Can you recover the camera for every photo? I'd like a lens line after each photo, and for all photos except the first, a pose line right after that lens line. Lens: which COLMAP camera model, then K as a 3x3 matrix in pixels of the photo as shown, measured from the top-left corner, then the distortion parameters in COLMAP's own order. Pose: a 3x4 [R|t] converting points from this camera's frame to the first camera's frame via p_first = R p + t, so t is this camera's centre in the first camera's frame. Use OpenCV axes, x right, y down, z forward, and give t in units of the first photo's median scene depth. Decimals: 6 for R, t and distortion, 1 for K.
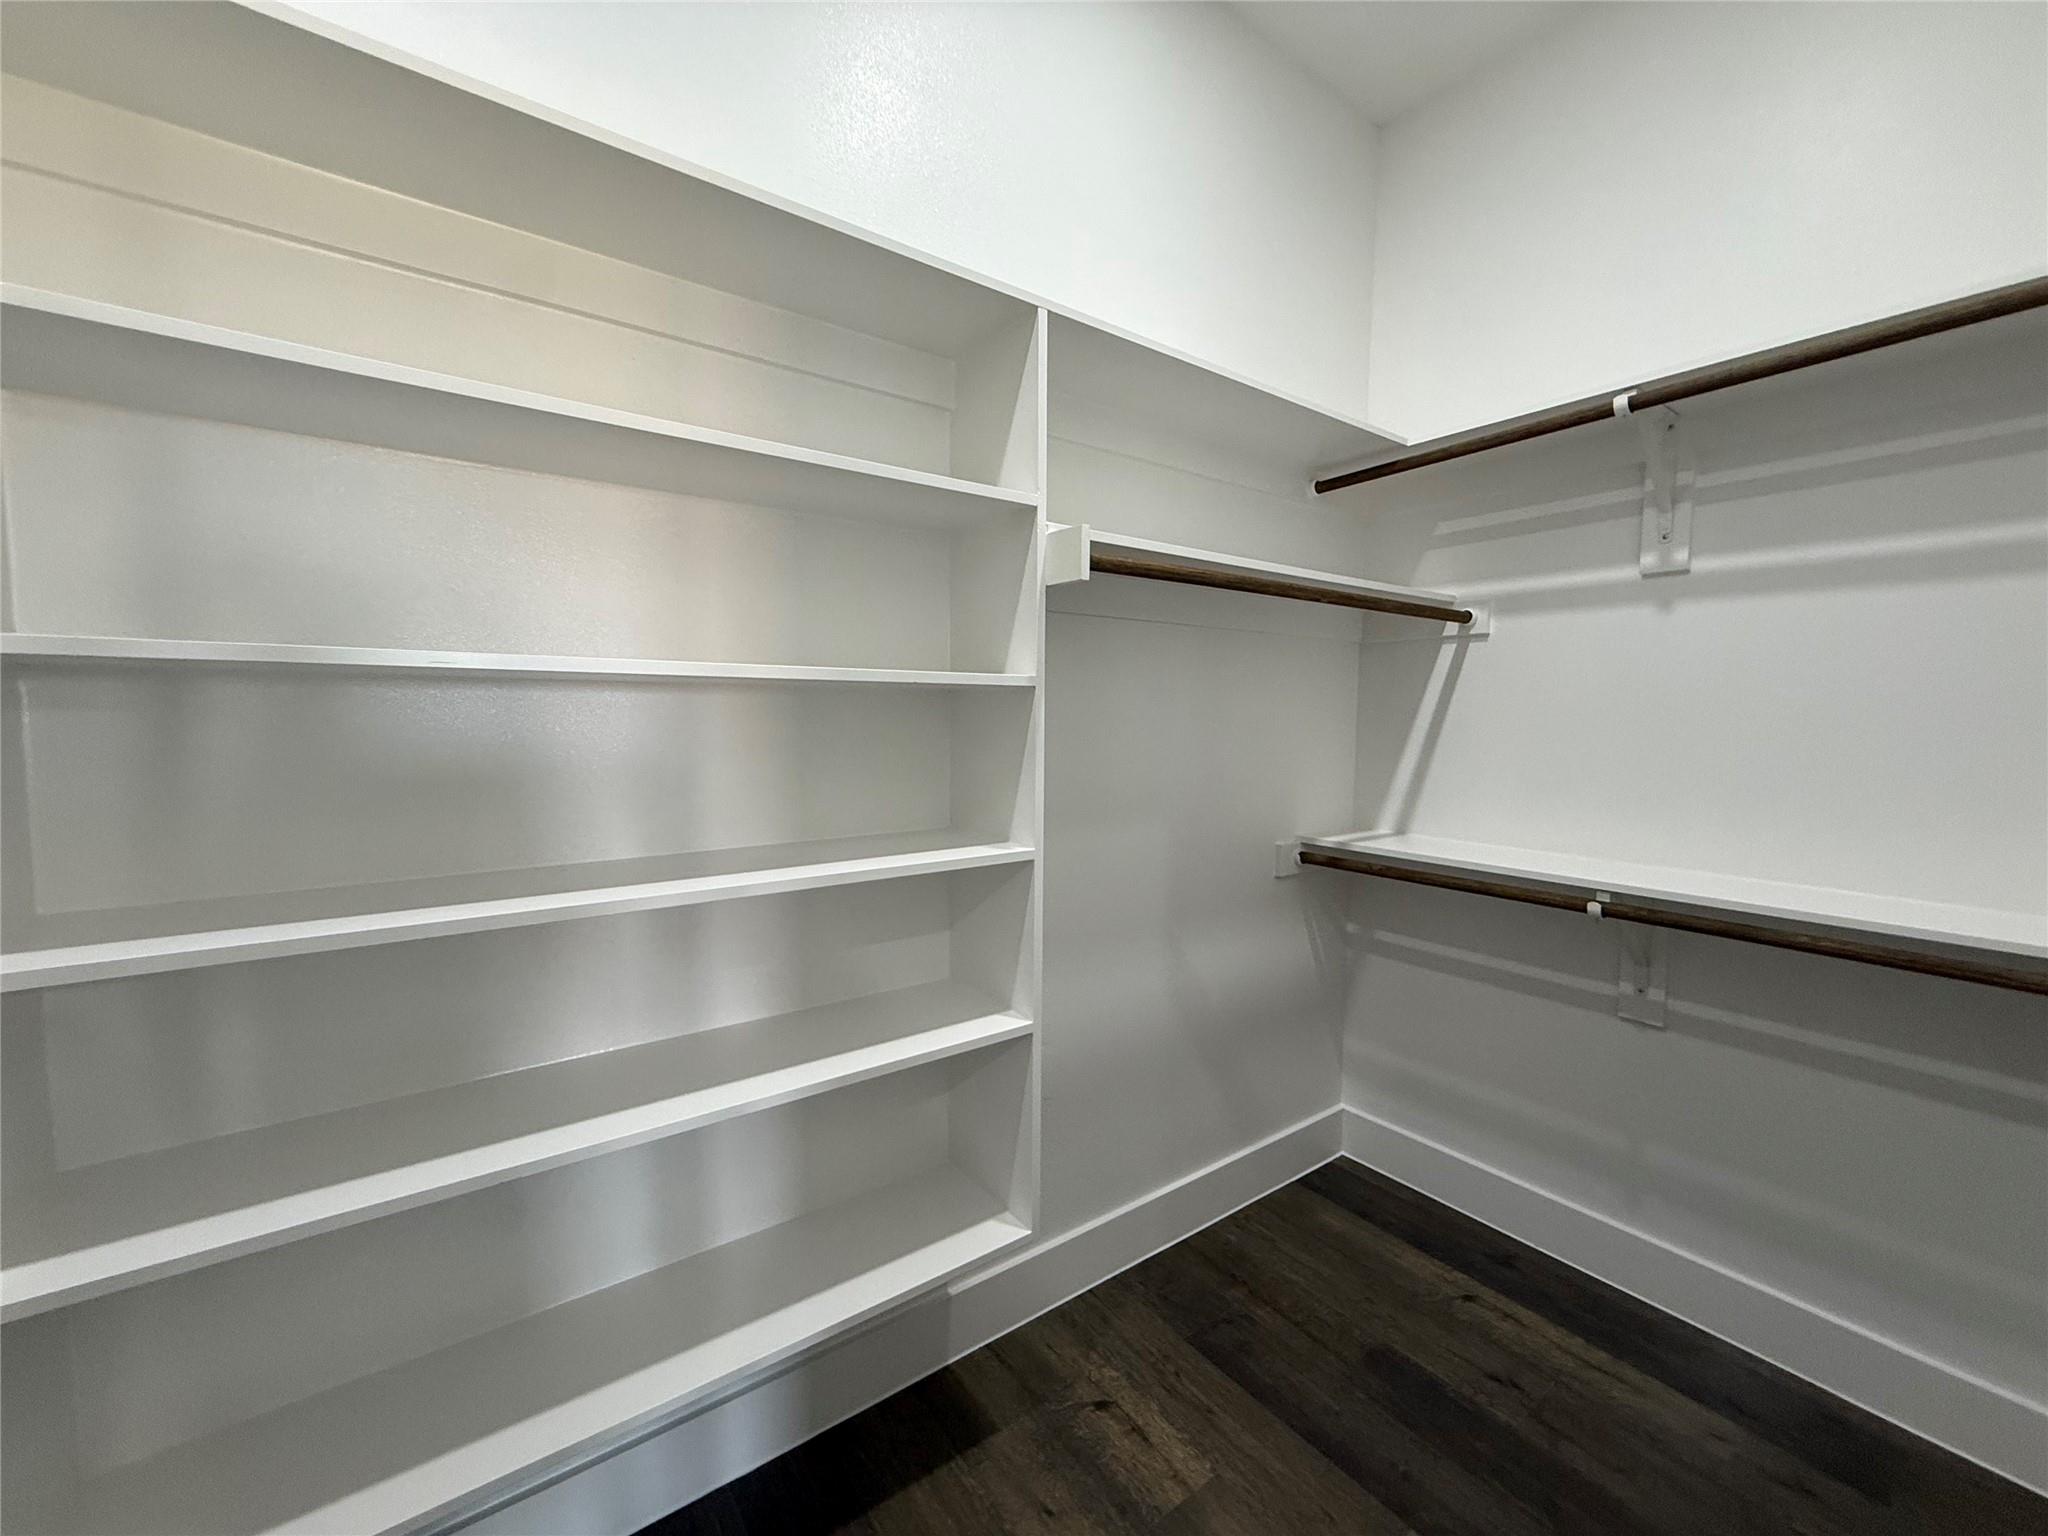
lens RADIAL K [[815.9, 0, 1018.5], [0, 815.9, 766.9], [0, 0, 1]] dist [-0.000504, 0.000415]
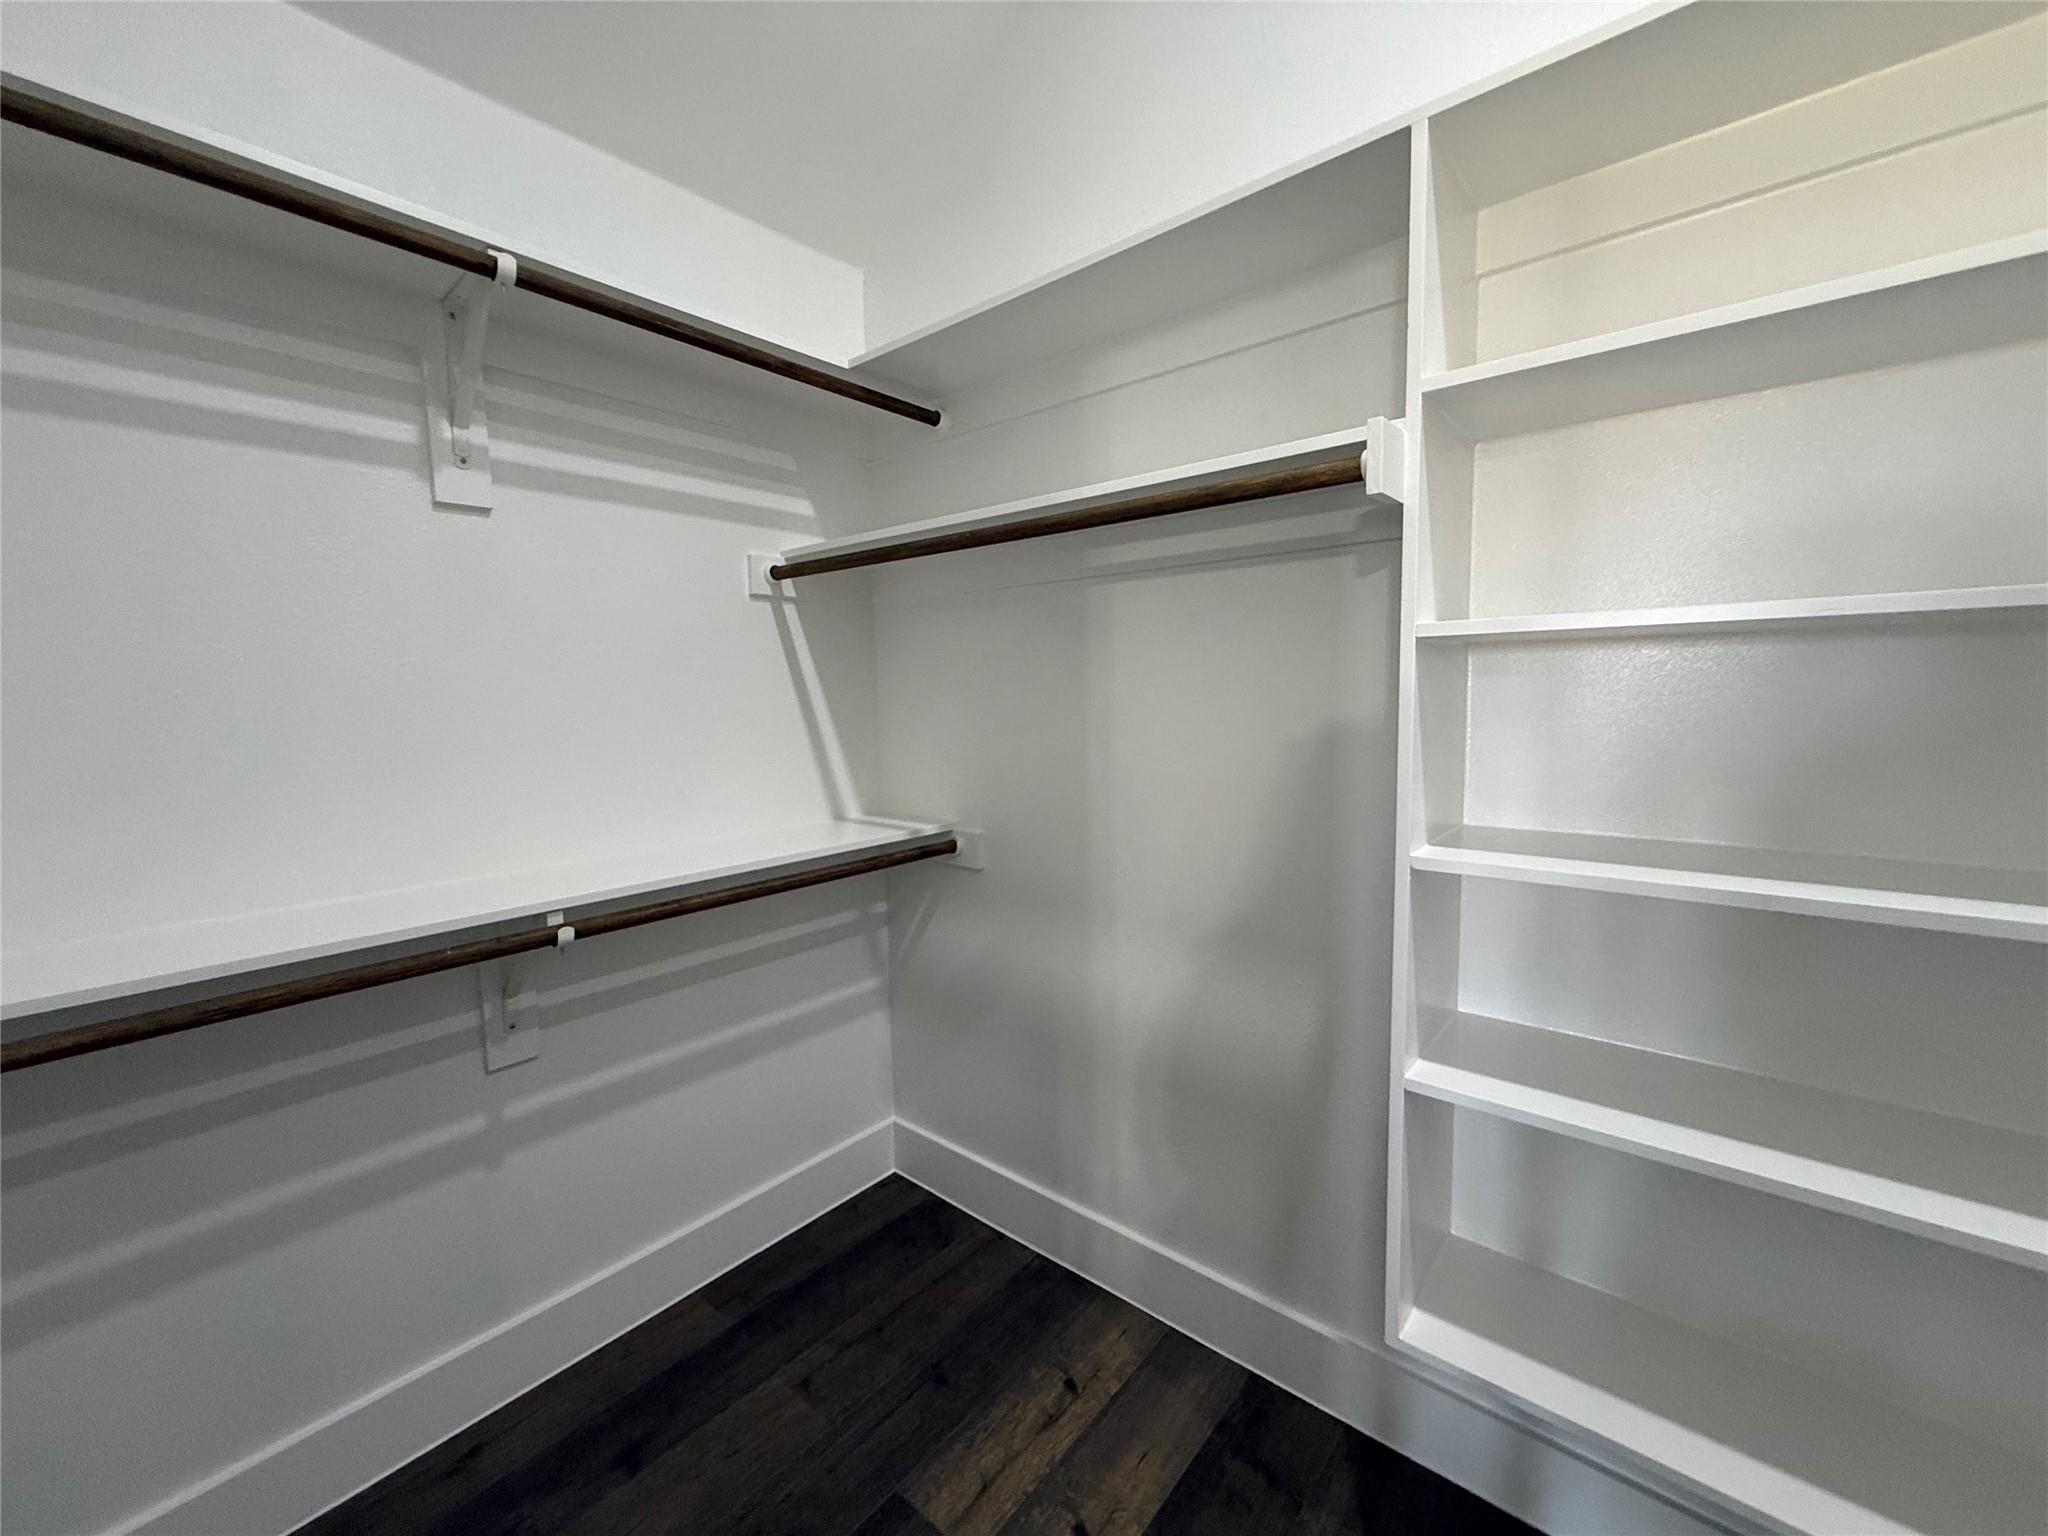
lens RADIAL K [[807.9, 0, 1024.0], [0, 807.9, 768.0], [0, 0, 1]] dist [-0.026334, 0.000093]
pose [[0.238851, 0.093324, -0.966561, 0.683054], [-0.040723, 0.995458, 0.086051, -0.033073], [0.970202, 0.018808, 0.241567, 0.499735]]
